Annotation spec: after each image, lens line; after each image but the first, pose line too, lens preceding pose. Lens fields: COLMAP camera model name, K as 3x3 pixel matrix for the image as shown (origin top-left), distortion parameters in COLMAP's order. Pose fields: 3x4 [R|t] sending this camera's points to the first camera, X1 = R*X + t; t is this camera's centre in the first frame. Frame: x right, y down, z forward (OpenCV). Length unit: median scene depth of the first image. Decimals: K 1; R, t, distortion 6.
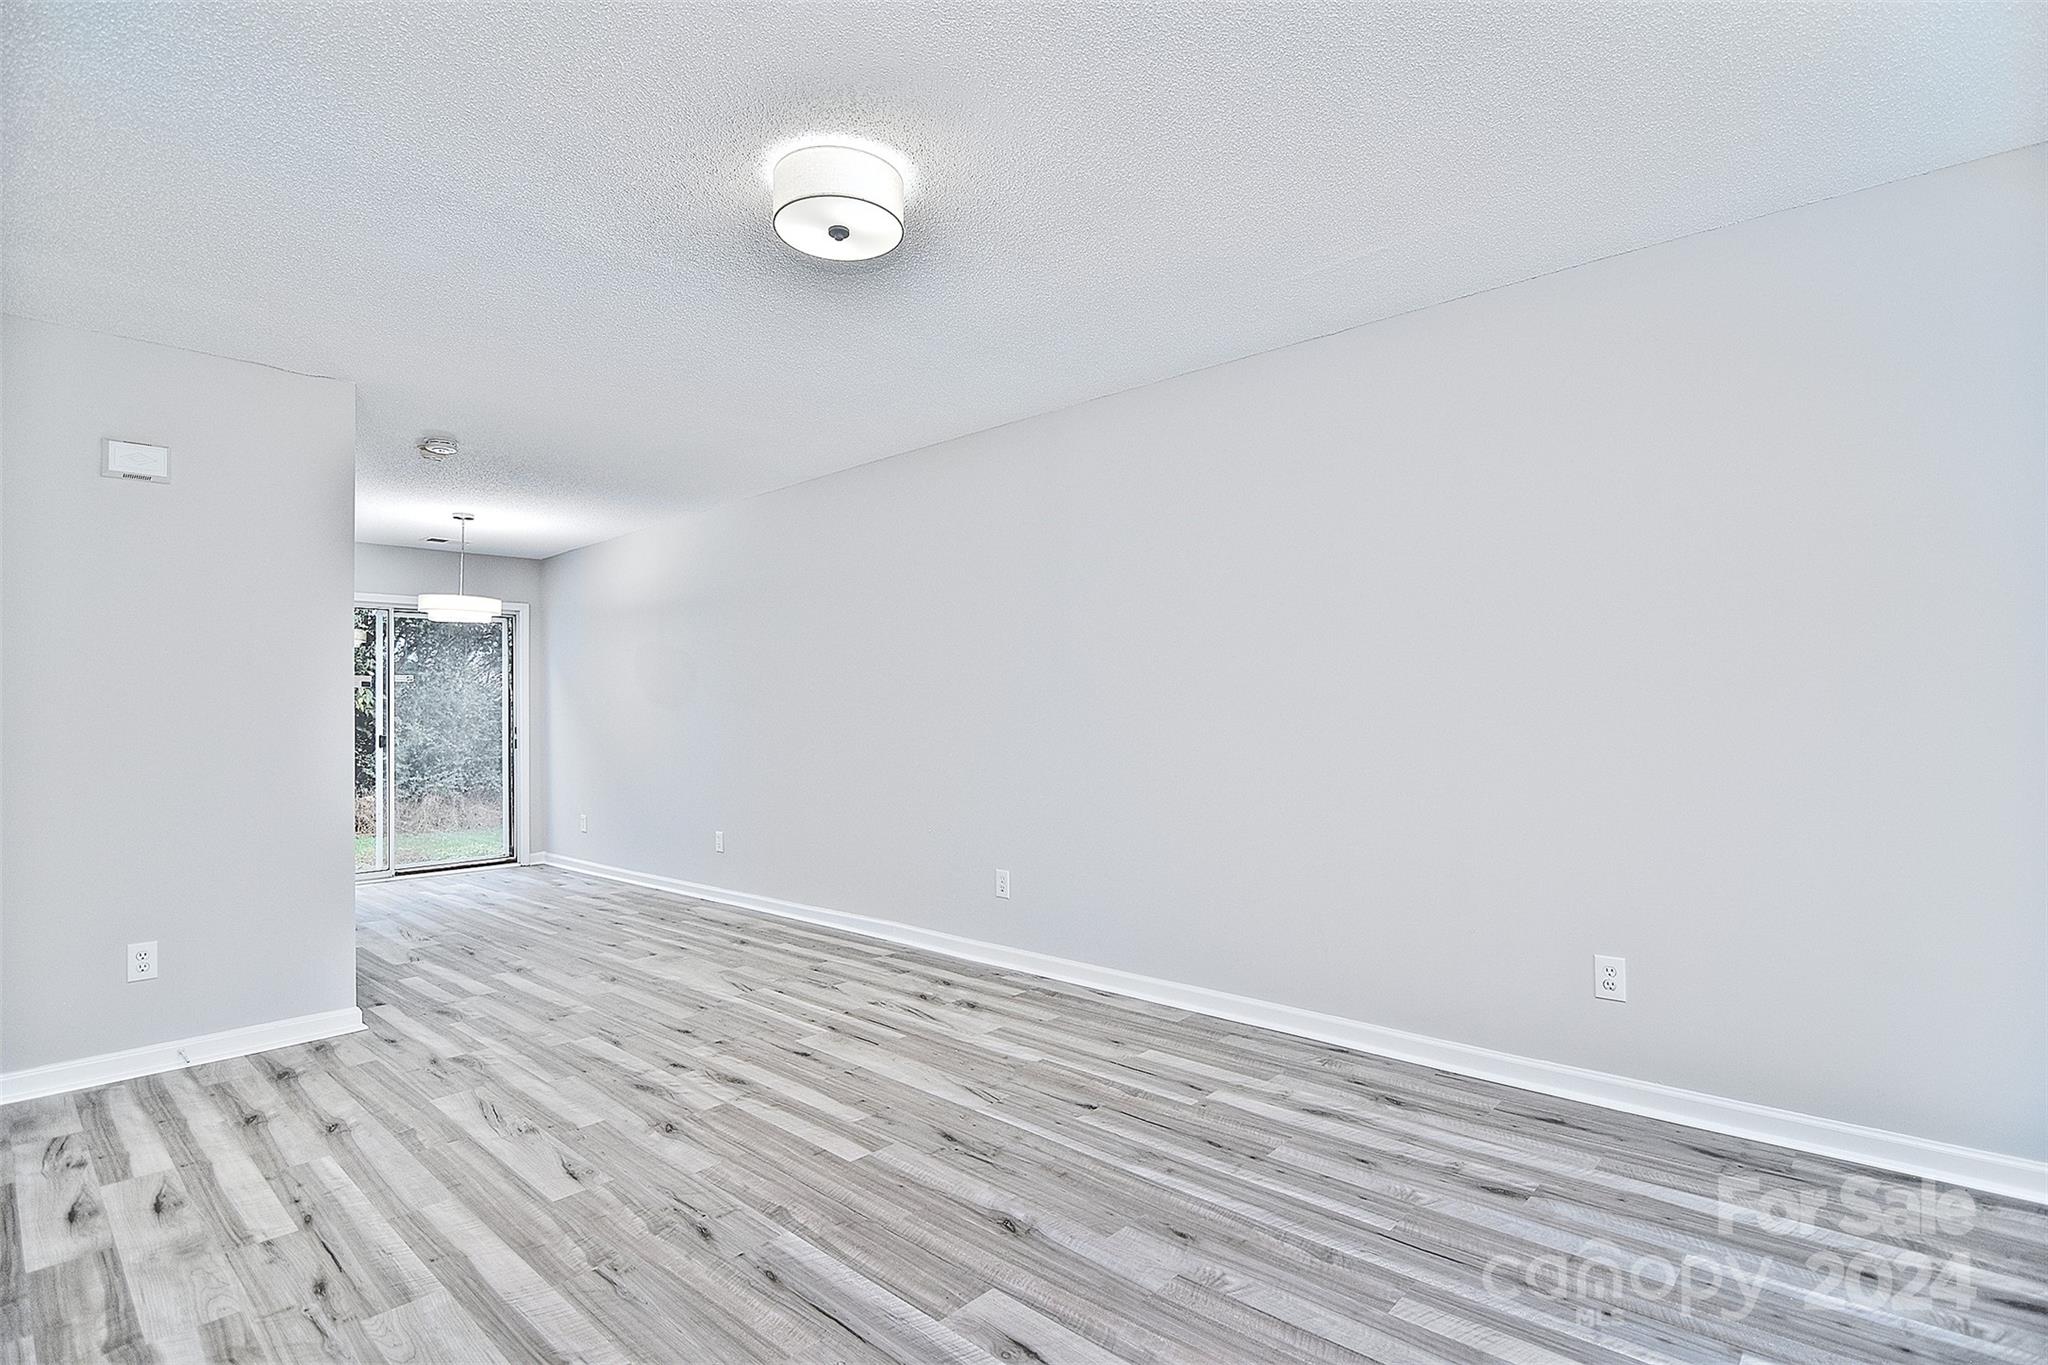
lens RADIAL K [[989.9, 0, 1032.6], [0, 989.9, 688.2], [0, 0, 1]] dist [-0.007741, -0.010273]
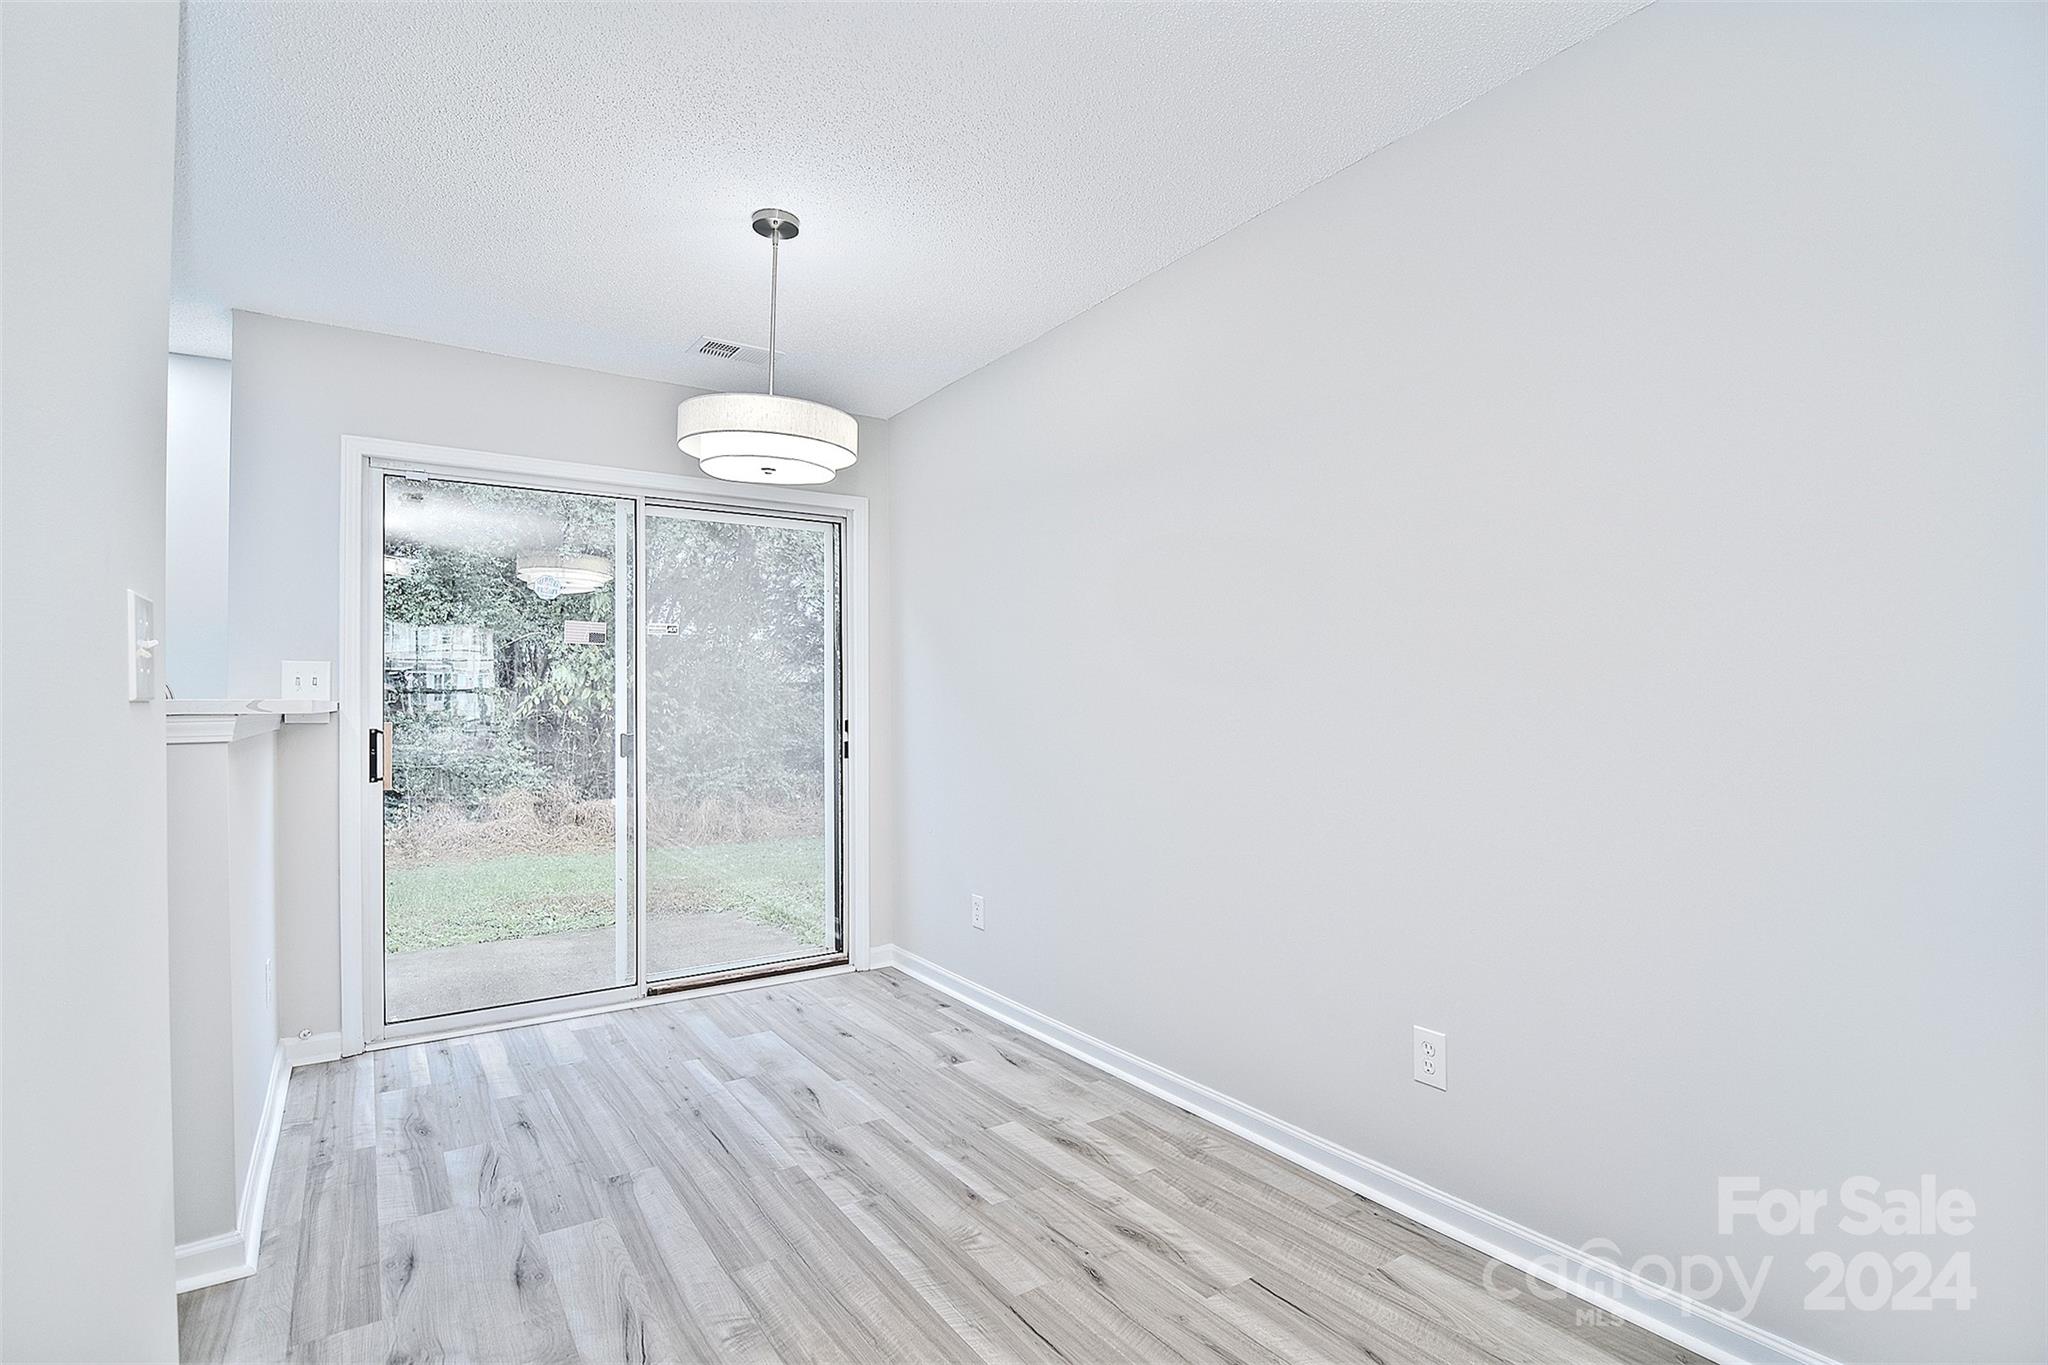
lens RADIAL K [[989.9, 0, 1032.6], [0, 989.9, 688.2], [0, 0, 1]] dist [-0.007741, -0.010273]
pose [[0.972528, 0.008472, -0.232632, -0.294086], [-0.005286, 0.999884, 0.014312, 0.013161], [0.232726, -0.012689, 0.972460, 0.485959]]
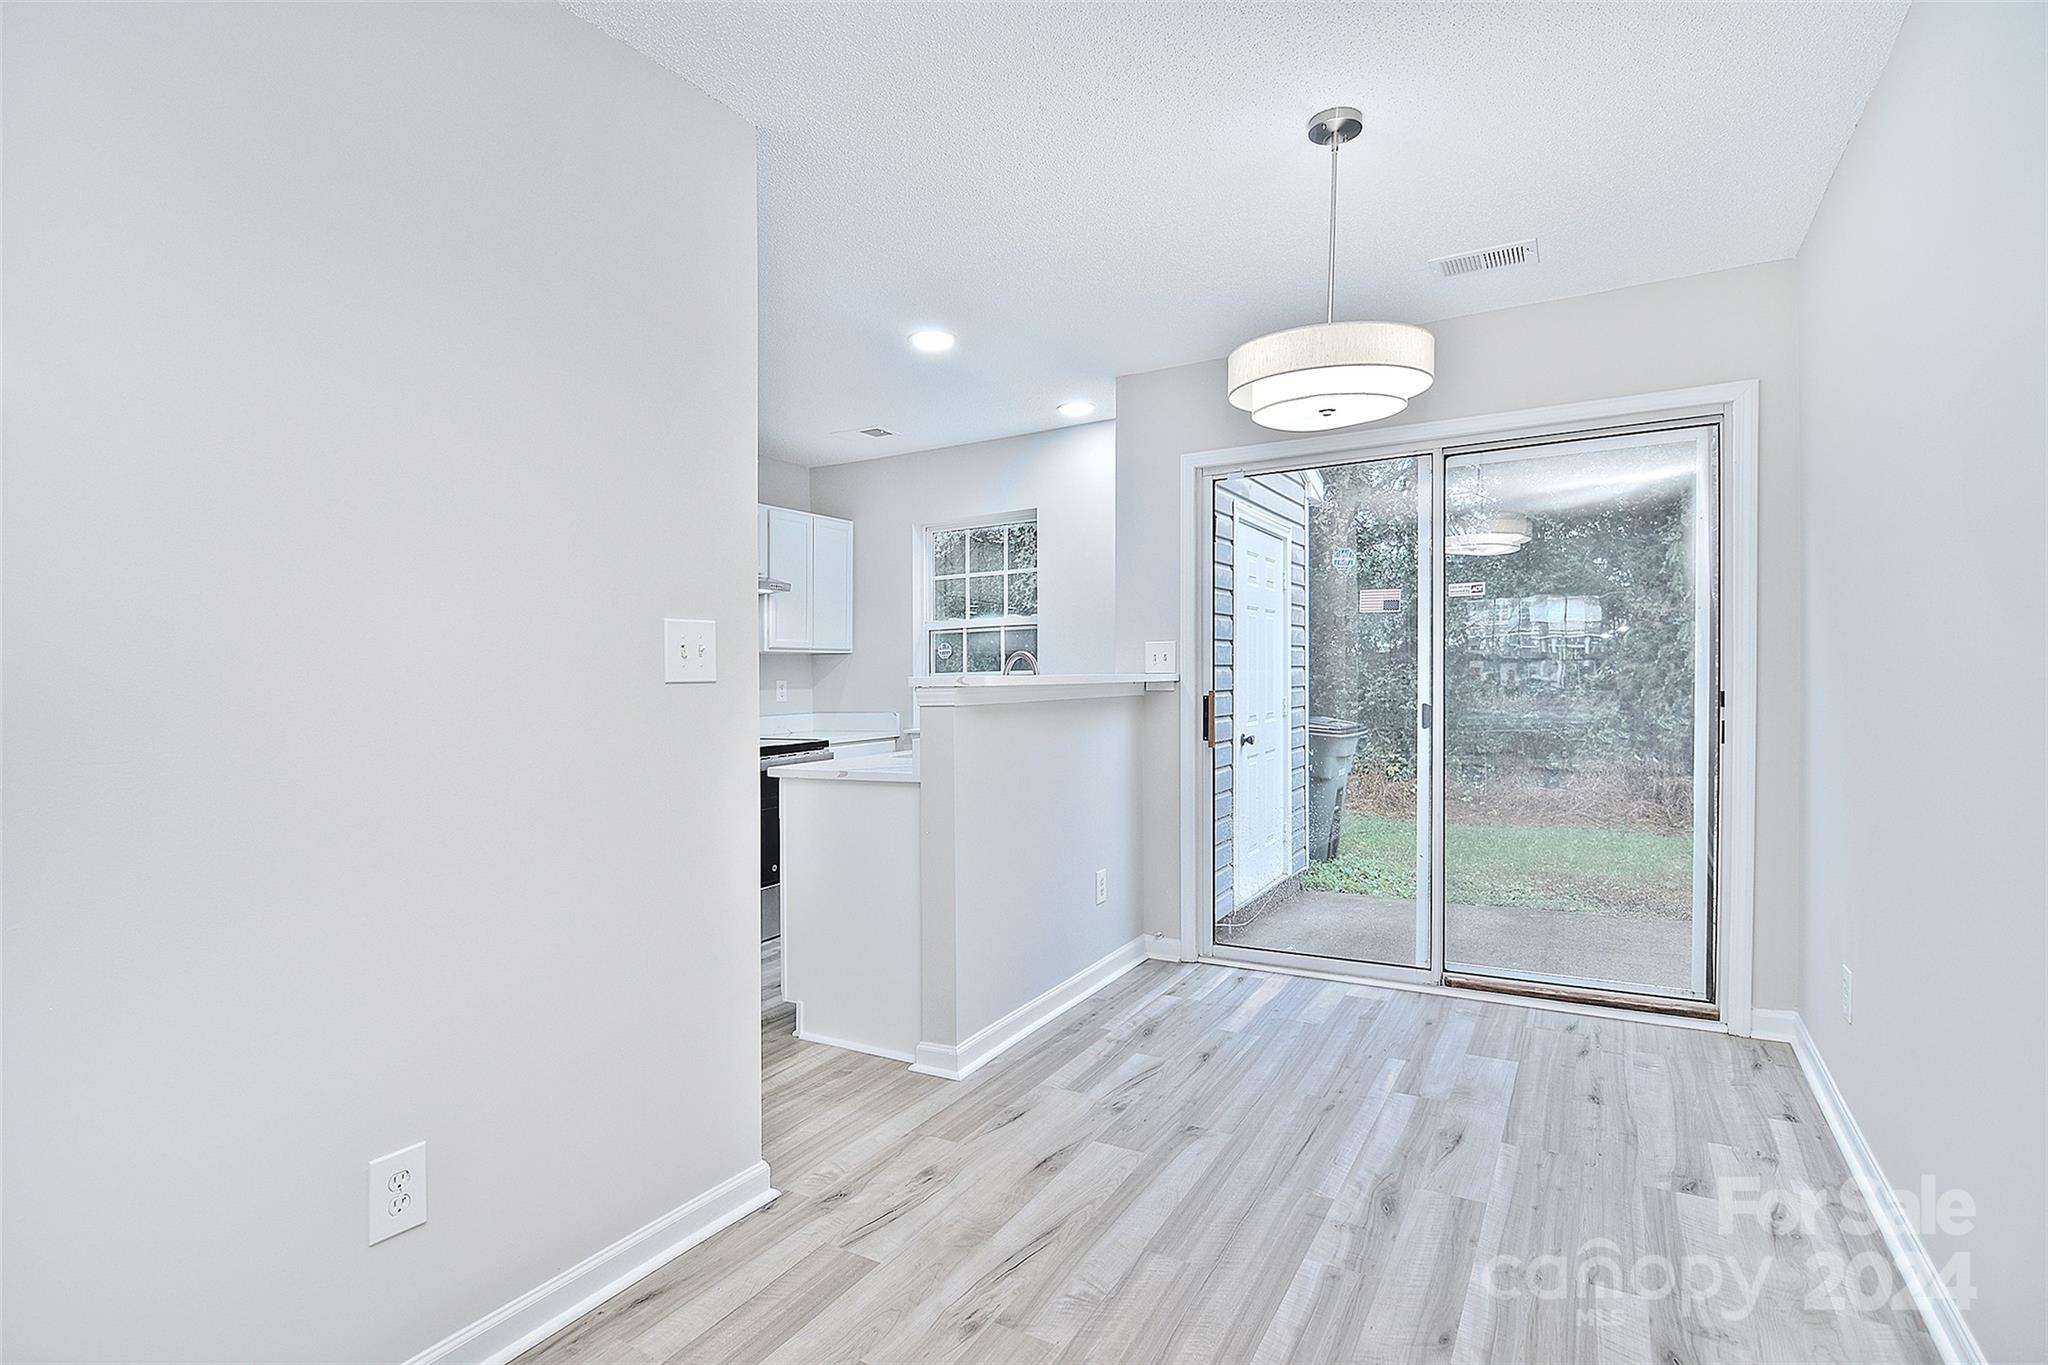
lens RADIAL K [[989.9, 0, 1032.6], [0, 989.9, 688.2], [0, 0, 1]] dist [-0.007741, -0.010273]
pose [[0.220891, 0.025658, -0.974961, -0.193383], [0.033514, 0.998864, 0.033880, 0.013908], [0.974722, -0.040158, 0.219780, 0.630071]]
